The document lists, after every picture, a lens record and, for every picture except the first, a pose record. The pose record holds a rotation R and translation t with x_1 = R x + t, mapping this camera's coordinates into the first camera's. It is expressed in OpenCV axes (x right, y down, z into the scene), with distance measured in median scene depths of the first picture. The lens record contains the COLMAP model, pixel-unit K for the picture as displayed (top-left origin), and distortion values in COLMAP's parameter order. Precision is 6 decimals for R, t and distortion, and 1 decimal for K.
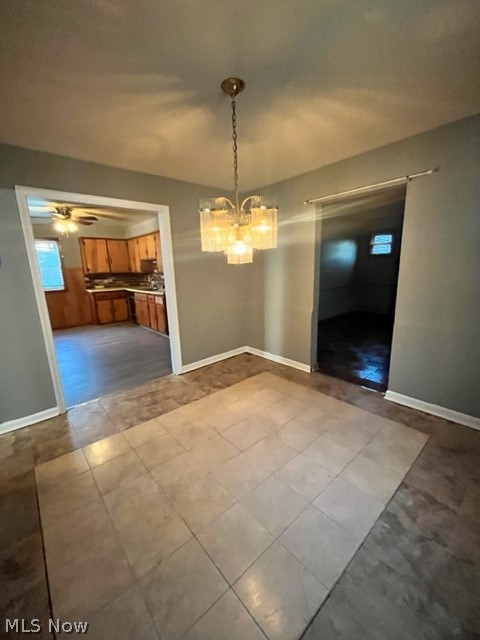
lens RADIAL K [[260.7, 0, 241.4], [0, 260.7, 321.4], [0, 0, 1]] dist [-0.003552, -0.000245]
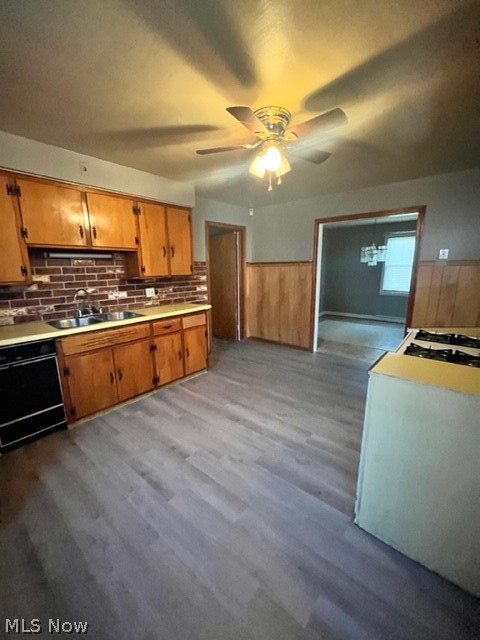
lens RADIAL K [[260.7, 0, 239.3], [0, 260.7, 322.4], [0, 0, 1]] dist [-0.003552, -0.000245]
pose [[-0.142118, -0.178761, 0.973574, -0.768466], [0.219993, 0.953255, 0.207144, -0.149008], [-0.965094, 0.243618, -0.096149, 0.784721]]
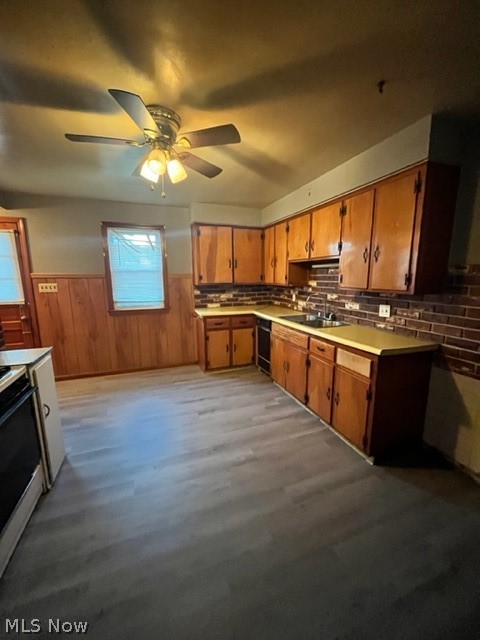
lens RADIAL K [[260.7, 0, 241.5], [0, 260.7, 321.3], [0, 0, 1]] dist [-0.003552, -0.000245]
pose [[0.932292, 0.084408, -0.351720, -0.274684], [-0.095127, 0.995377, -0.013275, -0.097169], [0.348974, 0.045835, 0.936011, 0.464720]]
